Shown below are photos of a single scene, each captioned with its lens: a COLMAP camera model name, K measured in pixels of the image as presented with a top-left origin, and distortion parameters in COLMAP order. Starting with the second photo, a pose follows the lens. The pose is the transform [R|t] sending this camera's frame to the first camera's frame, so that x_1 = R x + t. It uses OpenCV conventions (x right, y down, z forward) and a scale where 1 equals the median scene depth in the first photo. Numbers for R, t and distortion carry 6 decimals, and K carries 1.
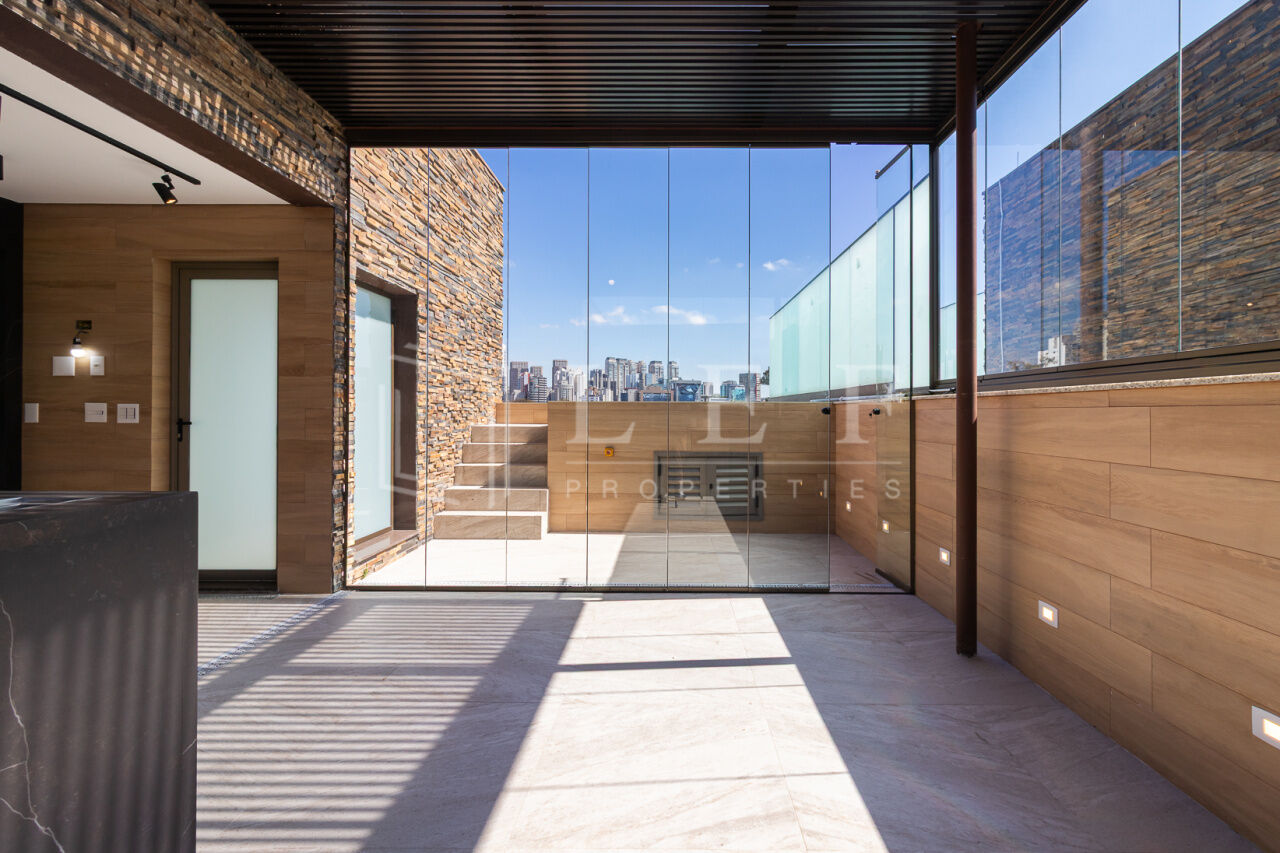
lens RADIAL K [[602.8, 0, 671.4], [0, 602.8, 409.5], [0, 0, 1]] dist [0.002953, 0.000520]
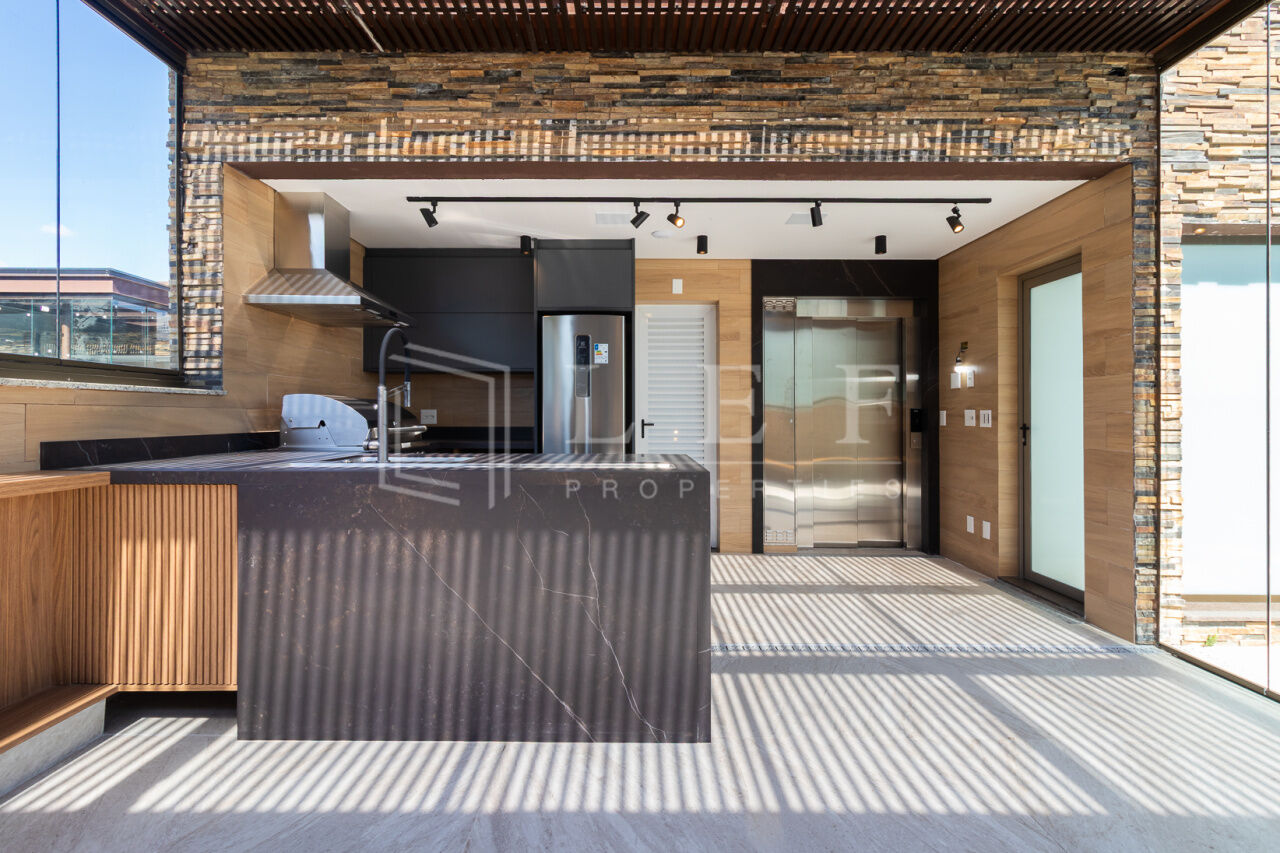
lens RADIAL K [[602.8, 0, 621.9], [0, 602.8, 417.1], [0, 0, 1]] dist [0.002953, 0.000520]
pose [[-0.009236, -0.000073, -0.999957, 0.293121], [-0.000188, 1.000000, -0.000071, 0.004331], [0.999957, 0.000187, -0.009236, 0.383377]]
